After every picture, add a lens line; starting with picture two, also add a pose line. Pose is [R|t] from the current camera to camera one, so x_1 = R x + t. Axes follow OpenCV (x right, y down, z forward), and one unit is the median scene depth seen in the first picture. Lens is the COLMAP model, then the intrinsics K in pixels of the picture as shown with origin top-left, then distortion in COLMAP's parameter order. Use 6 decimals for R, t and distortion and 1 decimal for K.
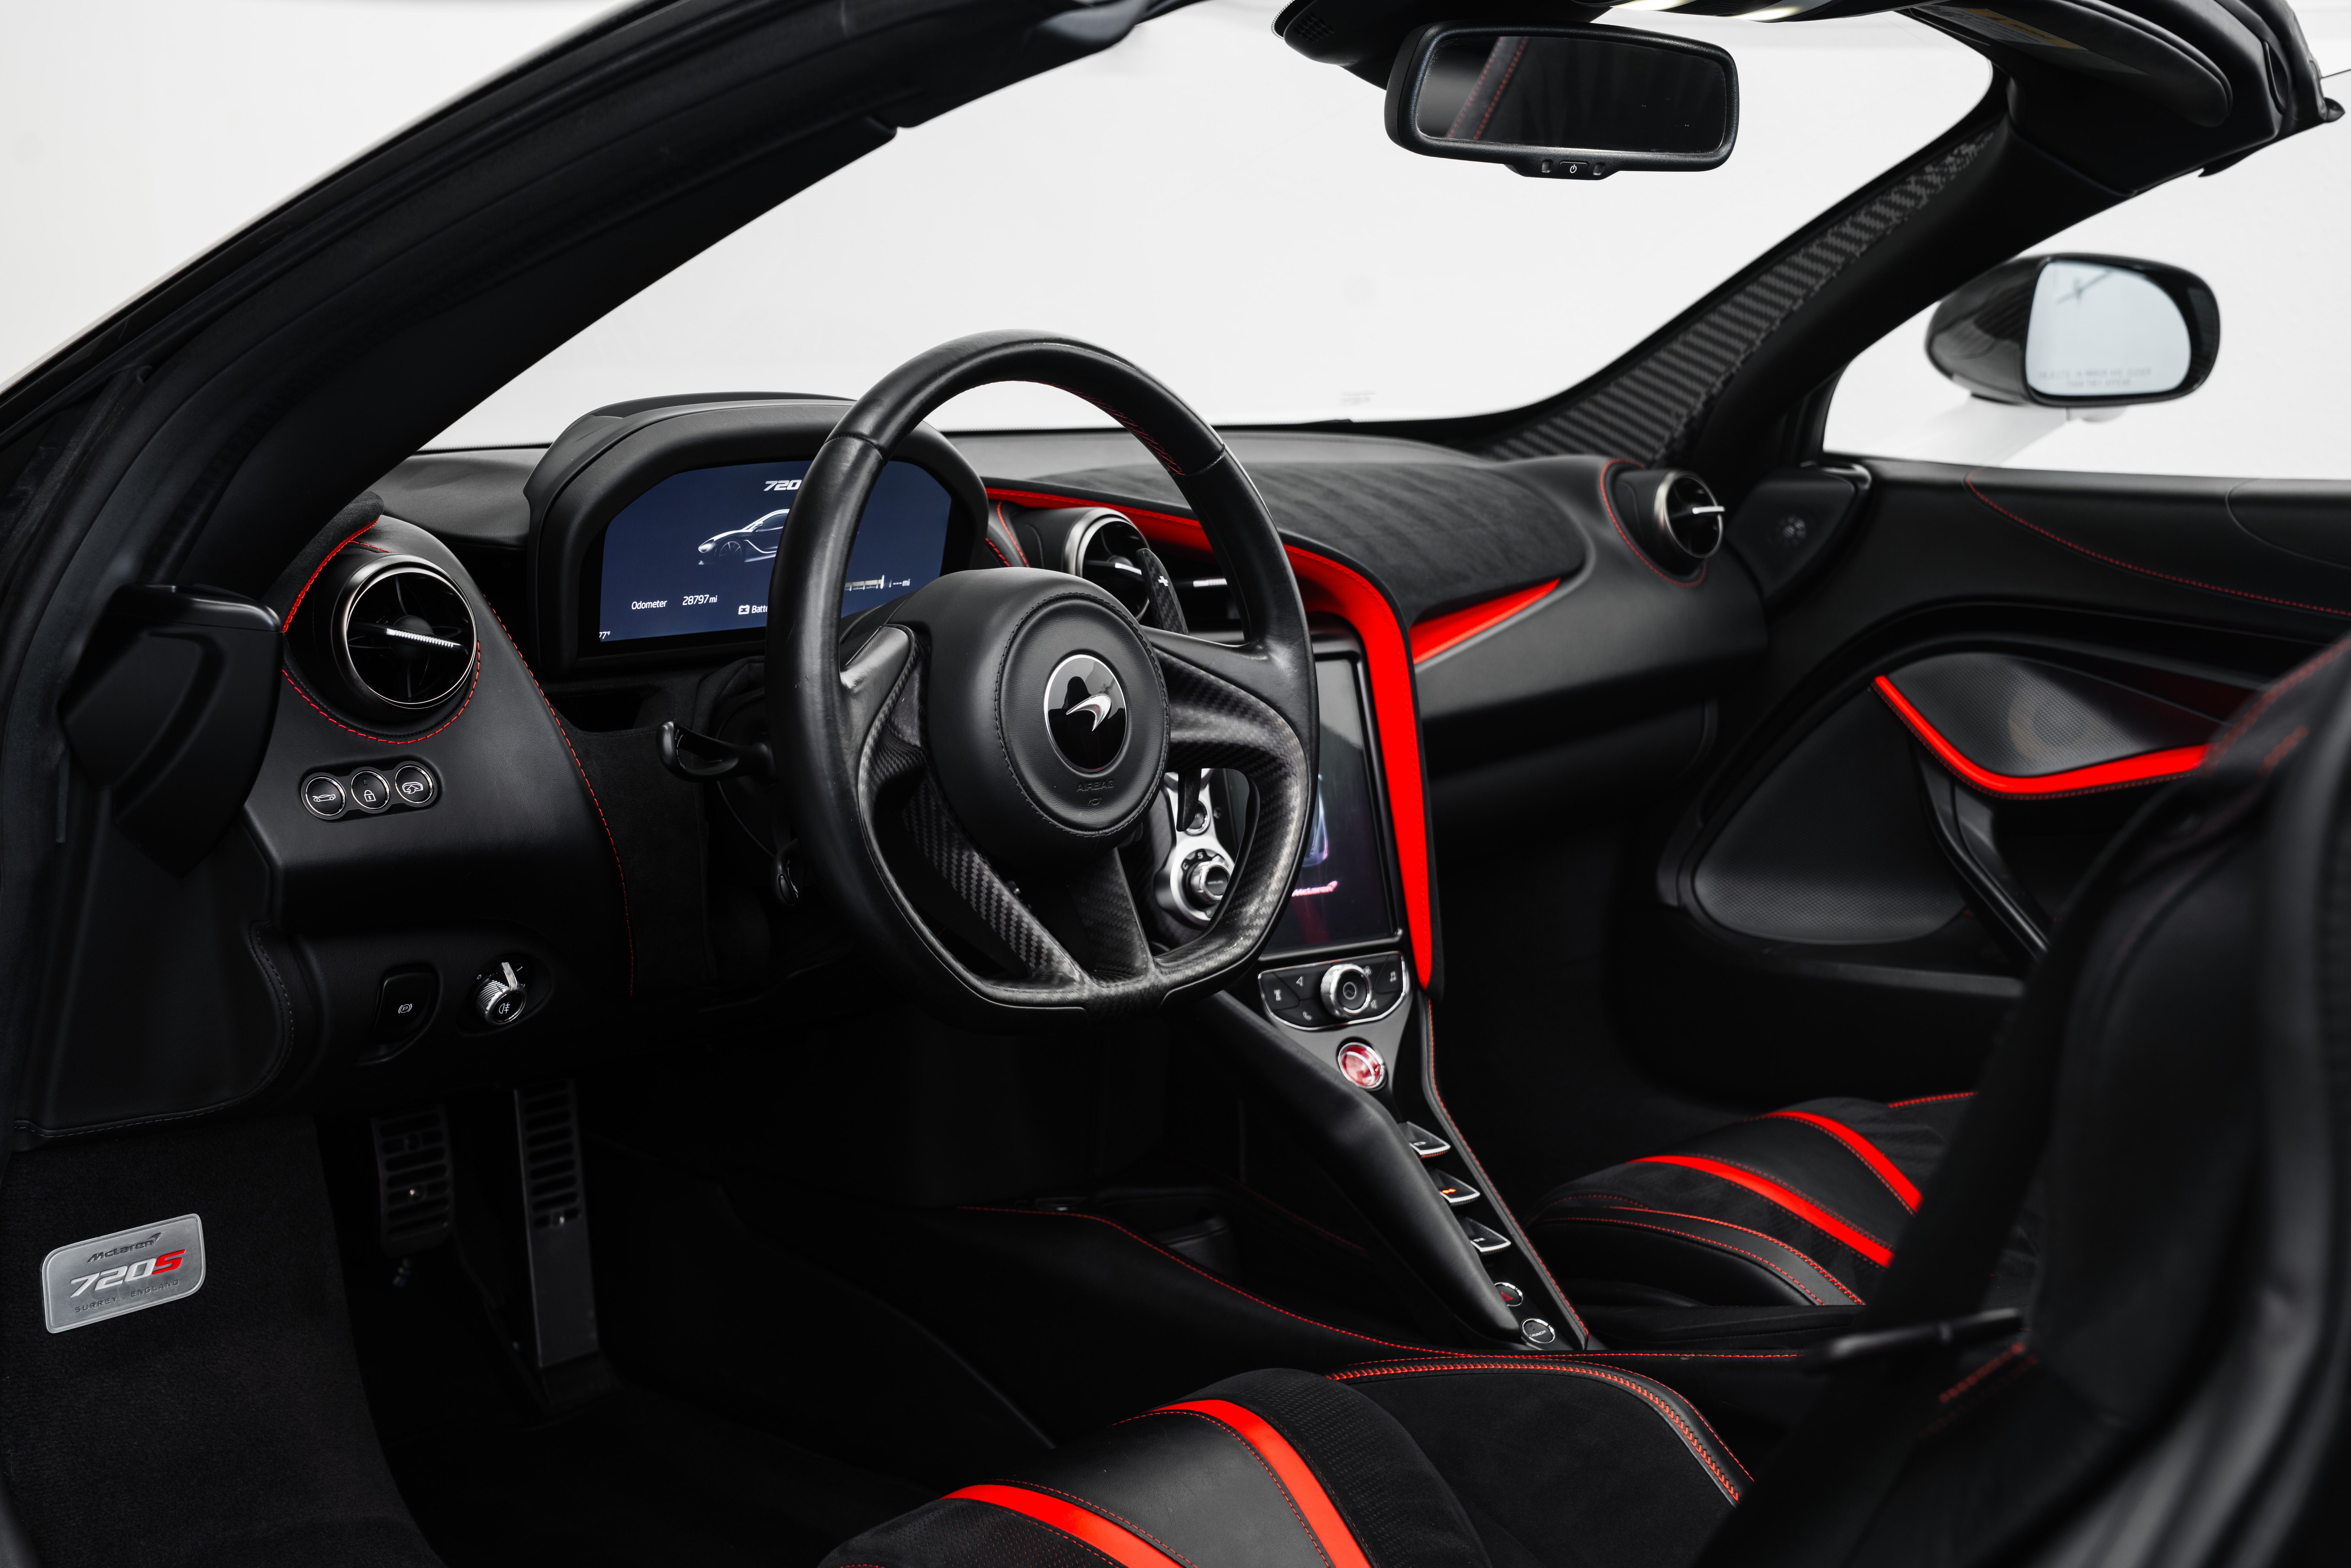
lens RADIAL K [[3165.8, 0, 1173.4], [0, 3165.8, 784.7], [0, 0, 1]] dist [0.175778, 0.000000]
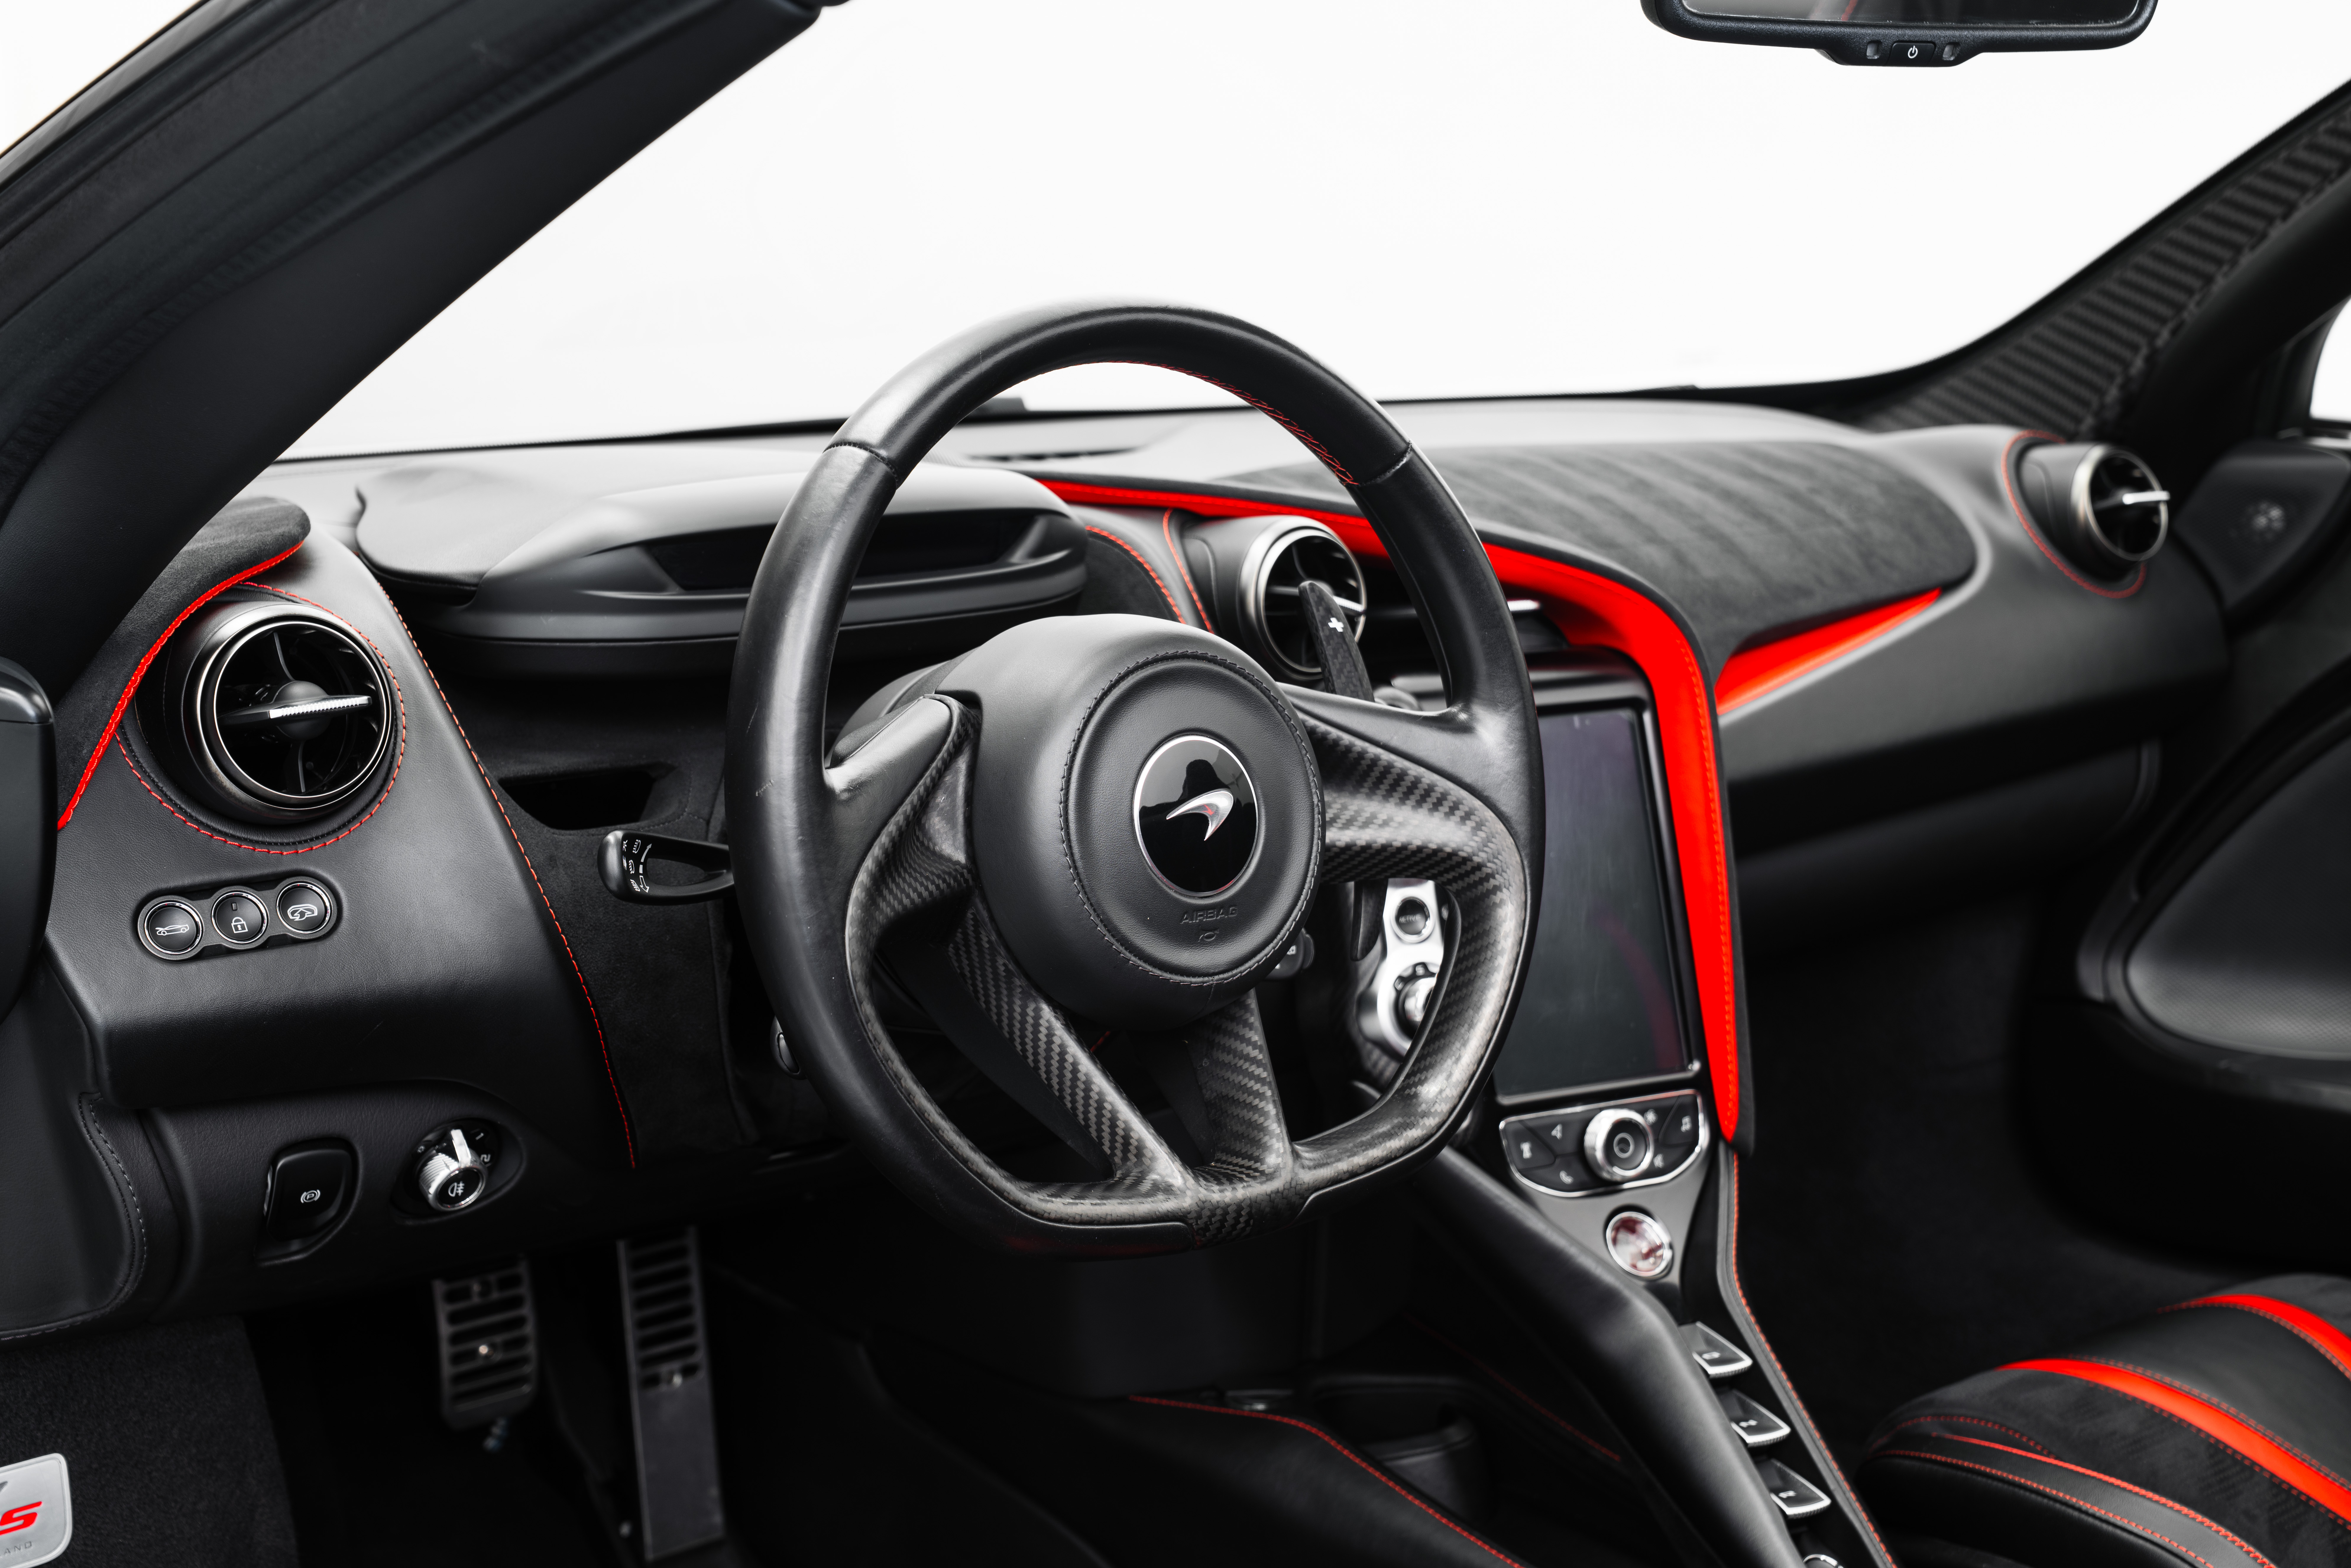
lens RADIAL K [[3234.6, 0, 1166.4], [0, 3234.6, 785.3], [0, 0, 1]] dist [0.198068, 0.000000]
pose [[0.989120, 0.007648, -0.146915, 0.077334], [-0.005363, 0.999859, 0.015938, -0.042441], [0.147016, -0.014976, 0.989021, 0.263108]]
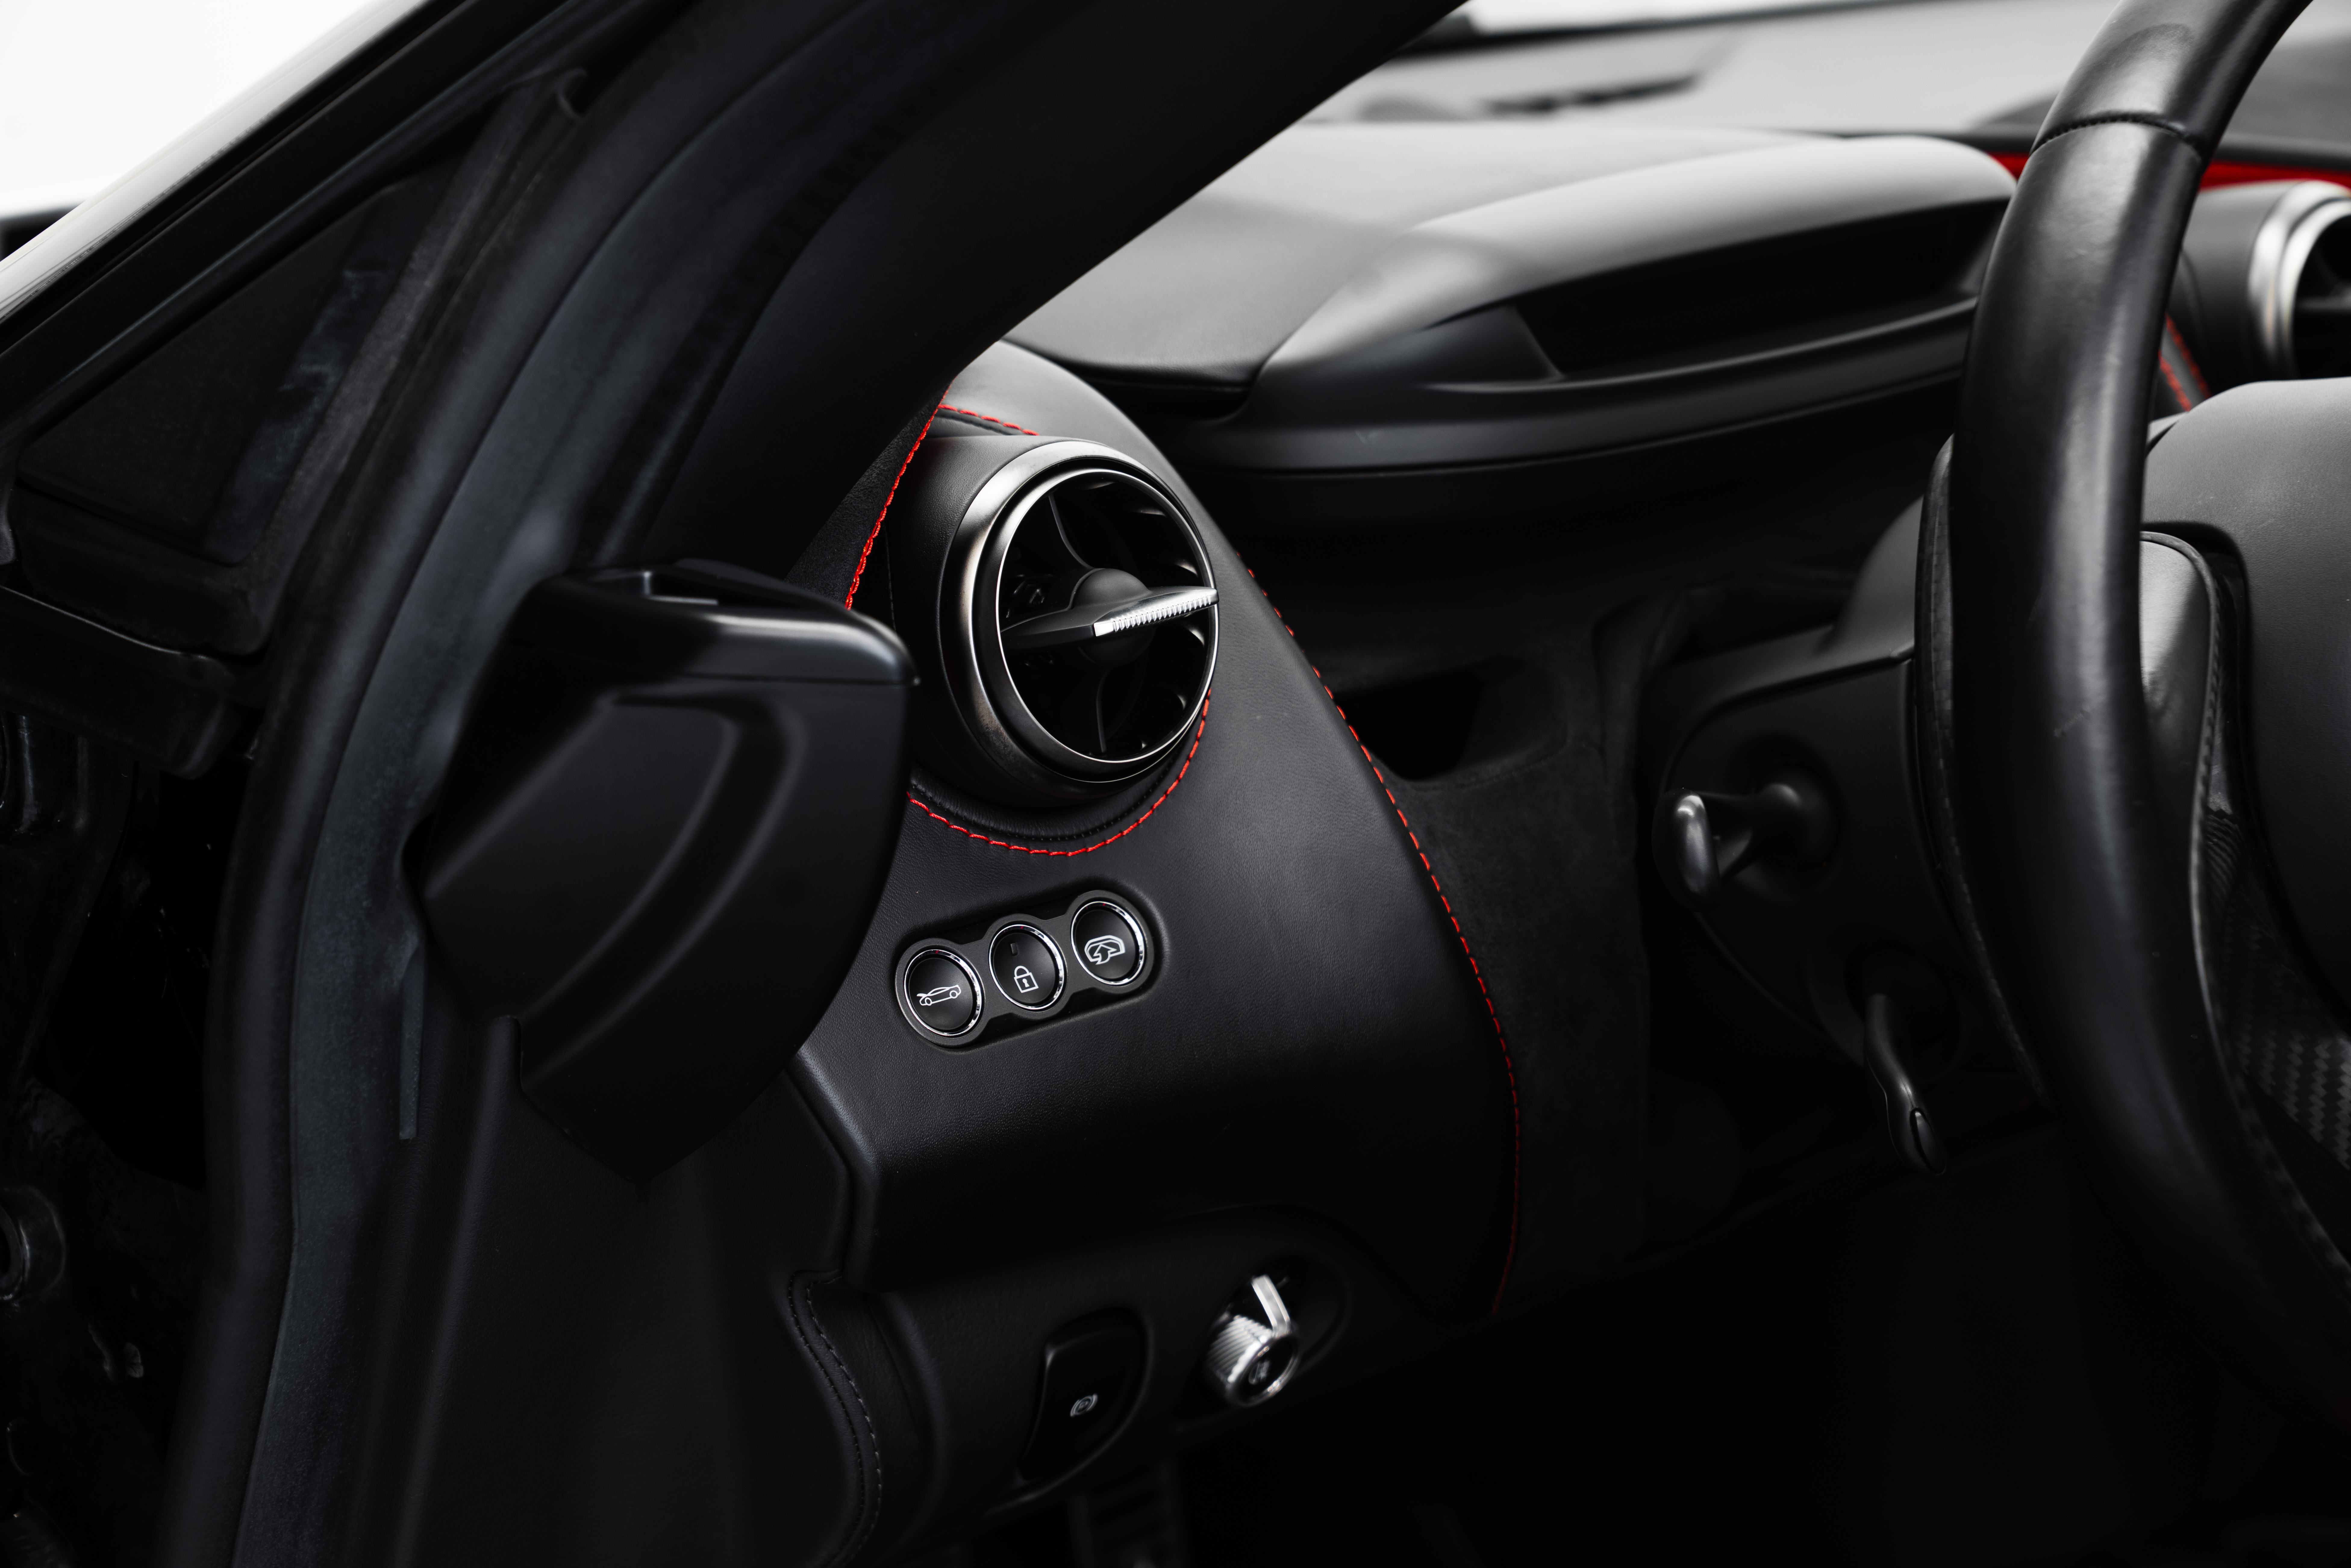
lens RADIAL K [[4515.3, 0, 1163.7], [0, 4515.3, 773.5], [0, 0, 1]] dist [0.348439, 0.000000]
pose [[0.997084, -0.039269, -0.065437, -0.185625], [0.044035, 0.996355, 0.073055, -0.070624], [0.062330, -0.075724, 0.995179, 0.358787]]
